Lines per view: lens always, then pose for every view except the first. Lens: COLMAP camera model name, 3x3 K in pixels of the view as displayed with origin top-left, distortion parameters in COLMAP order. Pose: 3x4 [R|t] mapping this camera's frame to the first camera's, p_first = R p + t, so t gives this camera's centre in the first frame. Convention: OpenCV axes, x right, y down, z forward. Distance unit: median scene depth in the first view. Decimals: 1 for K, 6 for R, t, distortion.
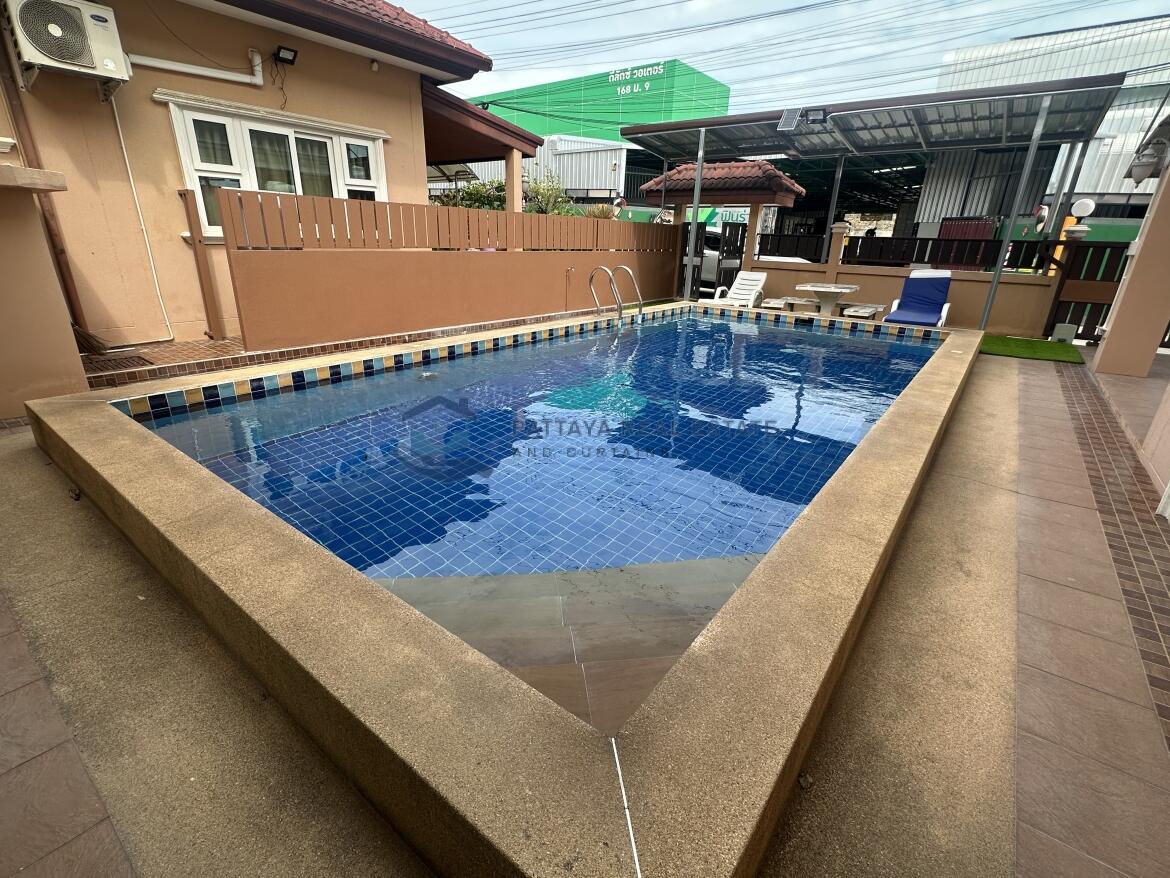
lens RADIAL K [[537.2, 0, 585.0], [0, 537.2, 439.0], [0, 0, 1]] dist [-0.000042, 0.000106]
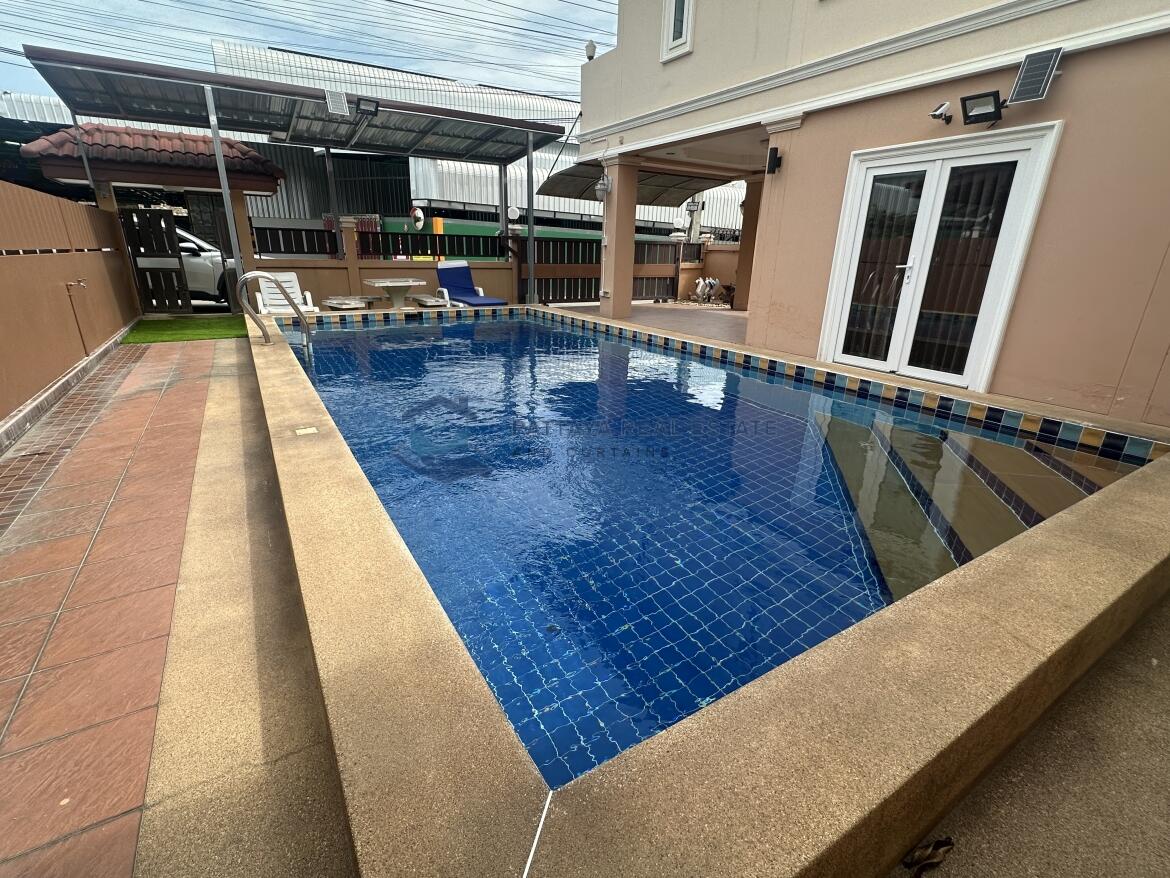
lens RADIAL K [[537.2, 0, 585.0], [0, 537.2, 439.0], [0, 0, 1]] dist [-0.000042, 0.000106]
pose [[0.359122, -0.328045, 0.873738, -0.421999], [0.319926, 0.922738, 0.214947, -0.118142], [-0.876743, 0.202339, 0.436326, 0.319829]]
